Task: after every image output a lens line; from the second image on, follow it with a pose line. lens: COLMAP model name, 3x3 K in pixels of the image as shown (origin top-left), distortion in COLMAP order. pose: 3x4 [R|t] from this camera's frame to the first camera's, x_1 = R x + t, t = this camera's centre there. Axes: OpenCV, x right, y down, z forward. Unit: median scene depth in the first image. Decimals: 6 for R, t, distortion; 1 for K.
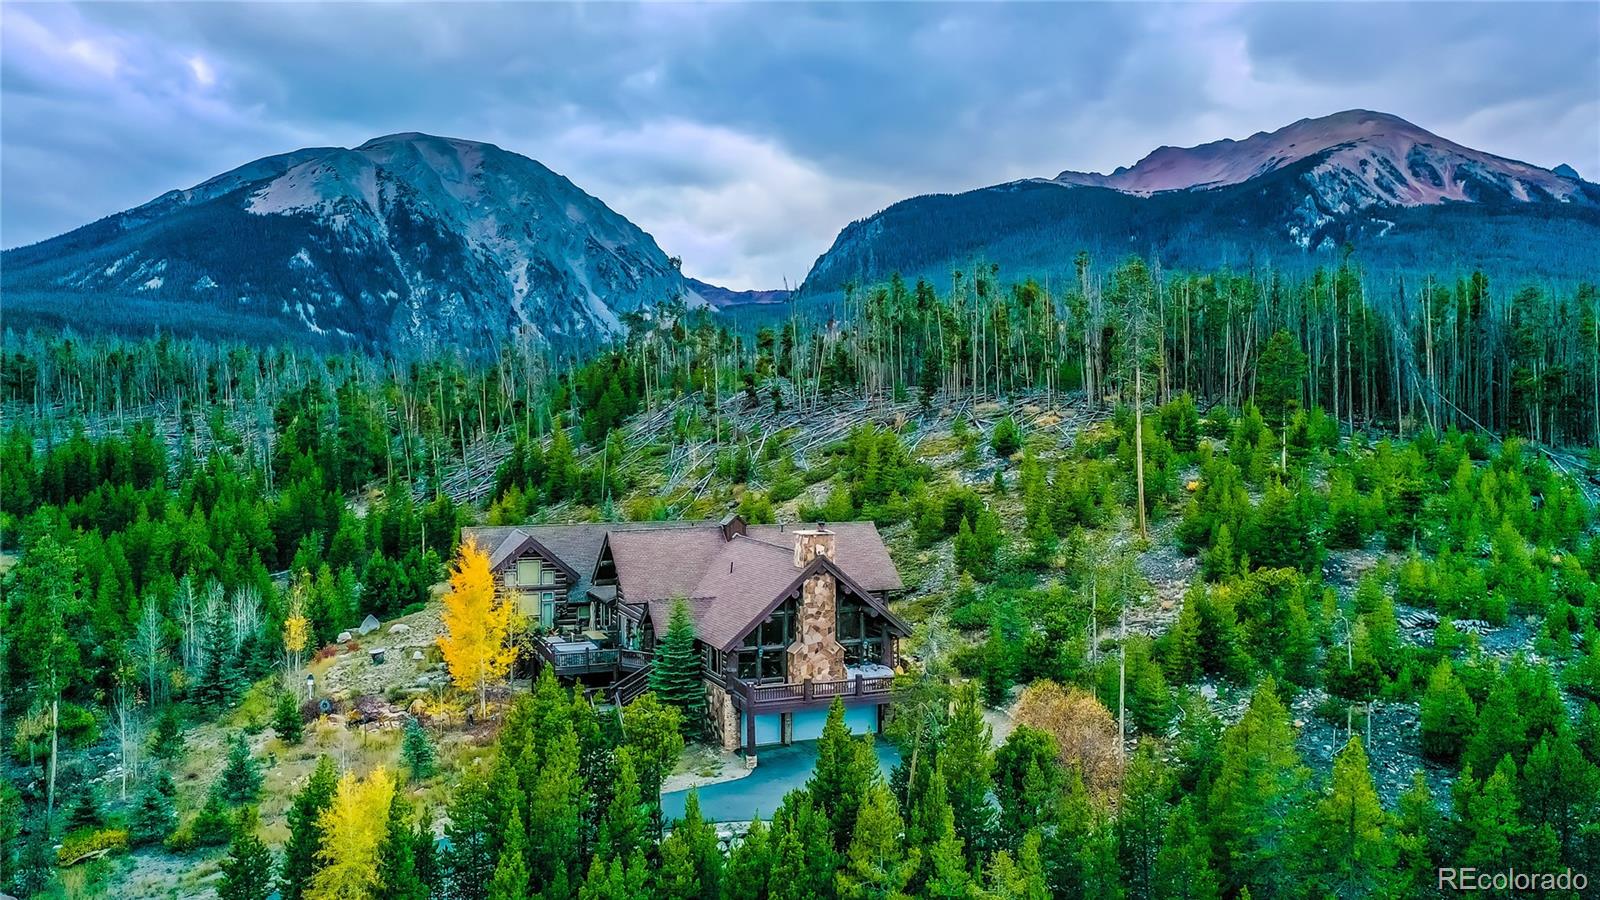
lens RADIAL K [[1297.4, 0, 800.1], [0, 1297.4, 453.2], [0, 0, 1]] dist [0.012476, 0.004158]
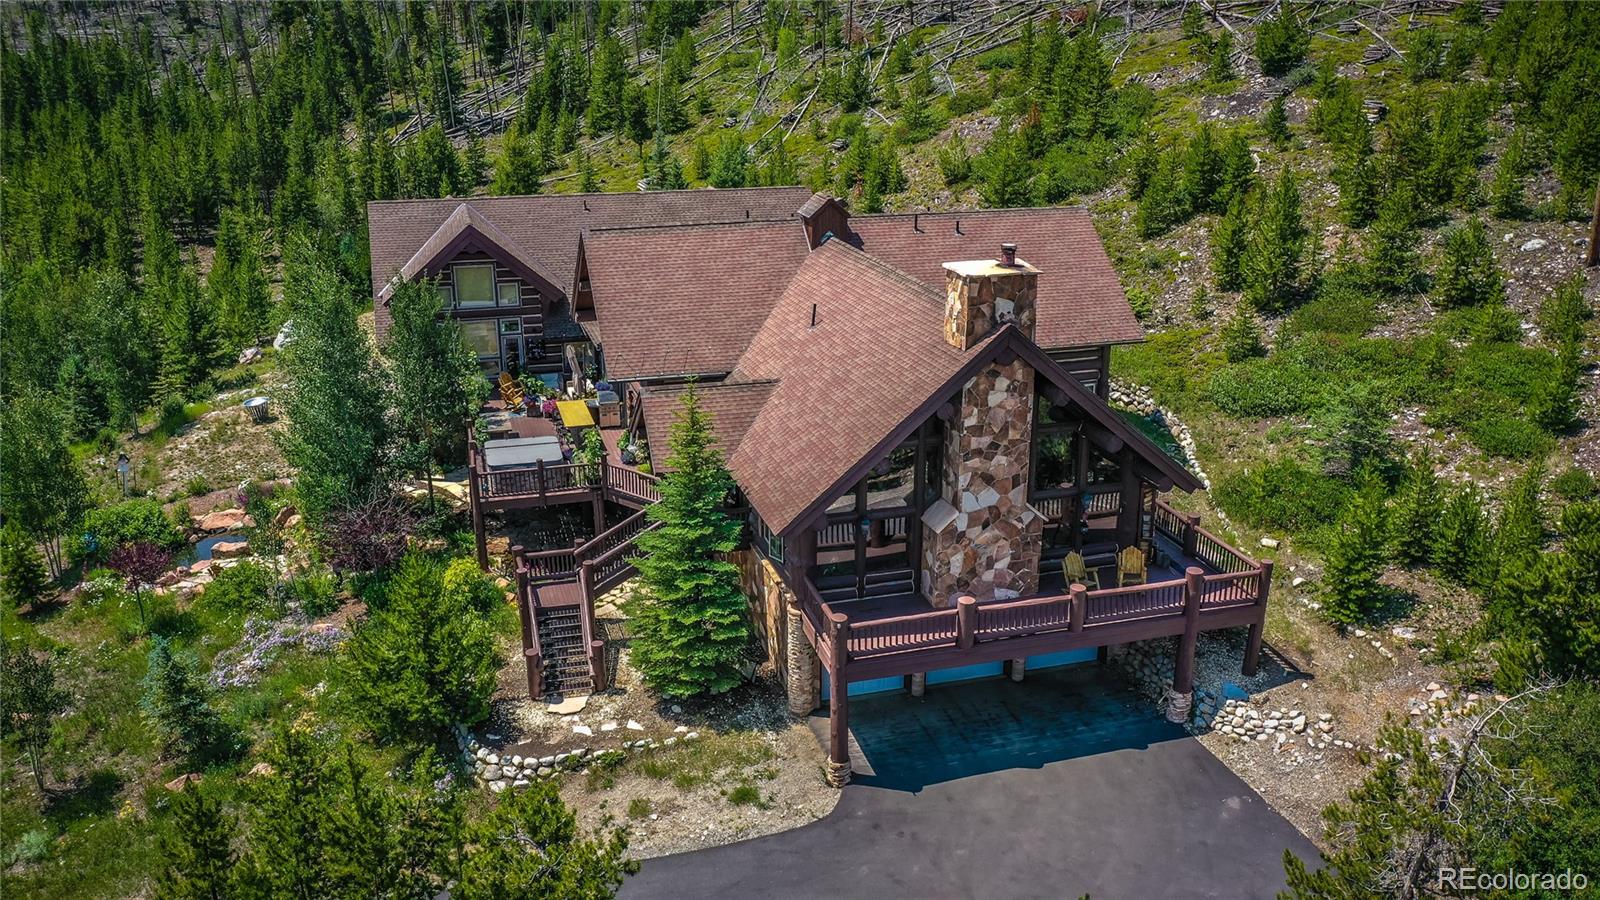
lens RADIAL K [[1297.4, 0, 799.8], [0, 1297.4, 453.5], [0, 0, 1]] dist [0.012476, 0.004158]
pose [[0.995348, 0.030788, -0.091291, -0.010611], [-0.002746, 0.956246, 0.292551, -0.007074], [0.096304, -0.290939, 0.951882, 0.495989]]
